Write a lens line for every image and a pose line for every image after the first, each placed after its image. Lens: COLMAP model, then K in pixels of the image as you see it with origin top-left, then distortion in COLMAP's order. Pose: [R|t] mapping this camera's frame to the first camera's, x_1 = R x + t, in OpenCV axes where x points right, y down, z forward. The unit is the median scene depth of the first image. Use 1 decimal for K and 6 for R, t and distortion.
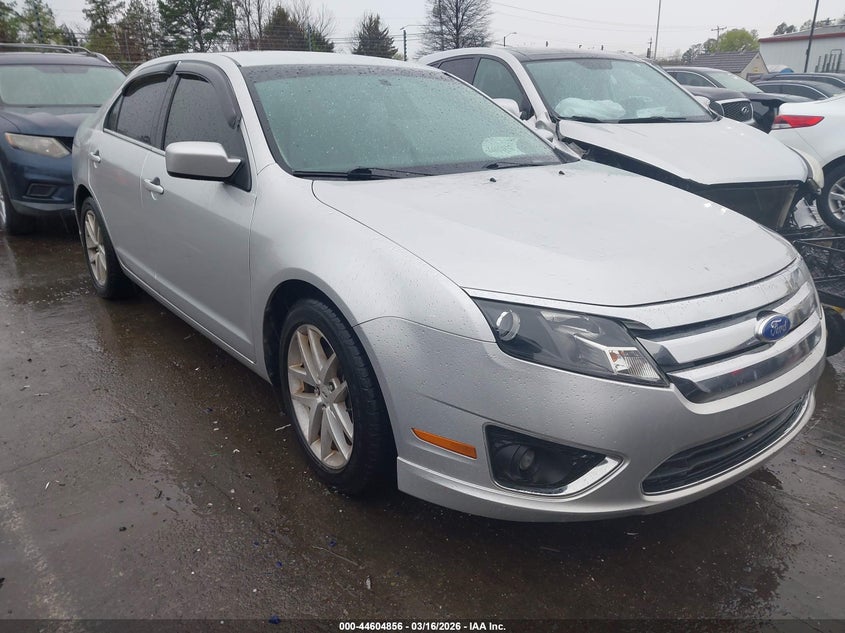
lens RADIAL K [[748.4, 0, 422.5], [0, 748.4, 316.5], [0, 0, 1]] dist [0.008680, -0.007147]
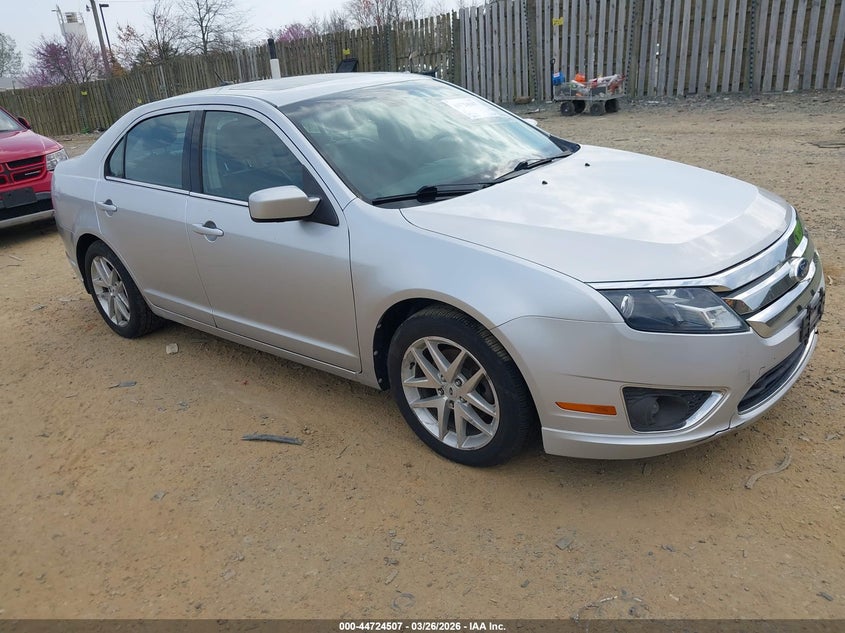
lens RADIAL K [[748.4, 0, 422.5], [0, 748.4, 316.5], [0, 0, 1]] dist [0.008680, -0.007147]
pose [[0.963989, -0.189363, 0.186727, -0.416094], [0.177547, 0.980997, 0.078244, -0.120165], [-0.197996, -0.042273, 0.979291, -0.146988]]
